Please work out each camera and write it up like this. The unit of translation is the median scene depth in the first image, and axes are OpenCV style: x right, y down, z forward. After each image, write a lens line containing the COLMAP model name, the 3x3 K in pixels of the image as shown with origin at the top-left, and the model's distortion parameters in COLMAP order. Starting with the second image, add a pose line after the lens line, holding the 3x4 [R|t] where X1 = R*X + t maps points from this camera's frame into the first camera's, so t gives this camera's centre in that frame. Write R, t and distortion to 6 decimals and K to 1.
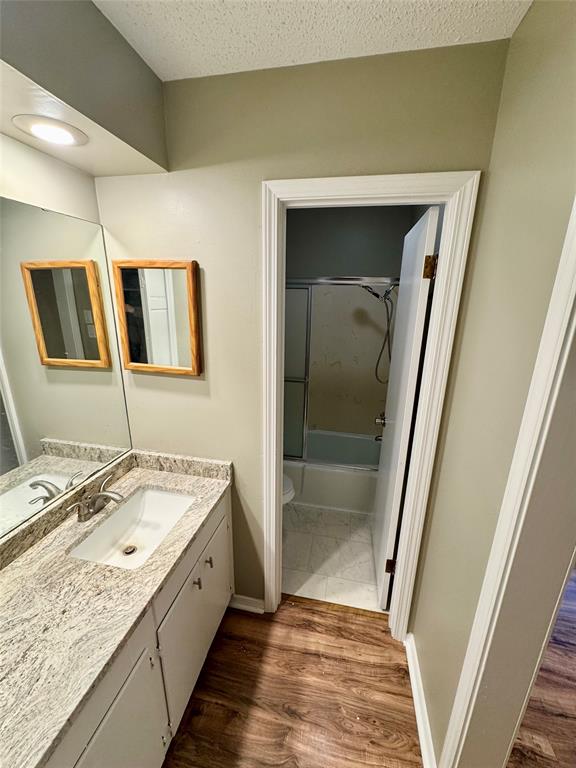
lens RADIAL K [[308.1, 0, 286.7], [0, 308.1, 384.9], [0, 0, 1]] dist [-0.000257, 0.000007]
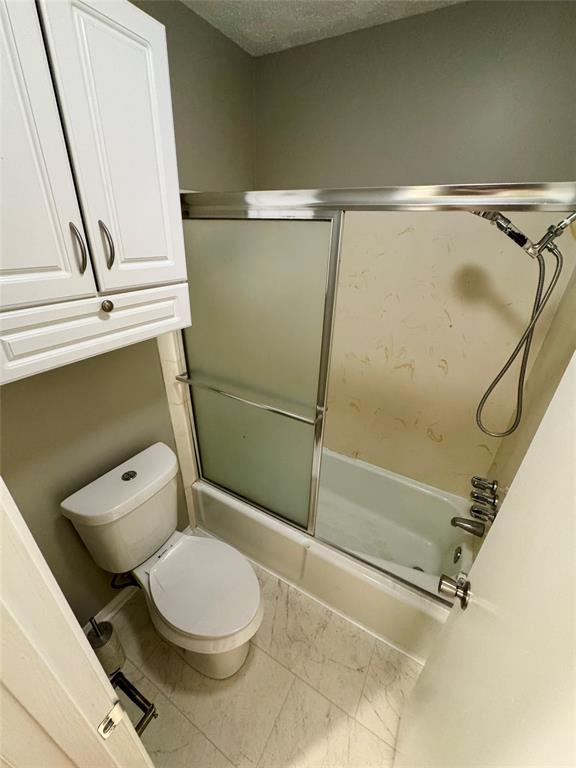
lens RADIAL K [[308.1, 0, 290.3], [0, 308.1, 384.2], [0, 0, 1]] dist [-0.000257, 0.000007]
pose [[0.952464, 0.147691, -0.266459, 0.073429], [-0.096219, 0.975698, 0.196866, -0.080644], [0.289059, -0.161870, 0.943527, 0.260226]]
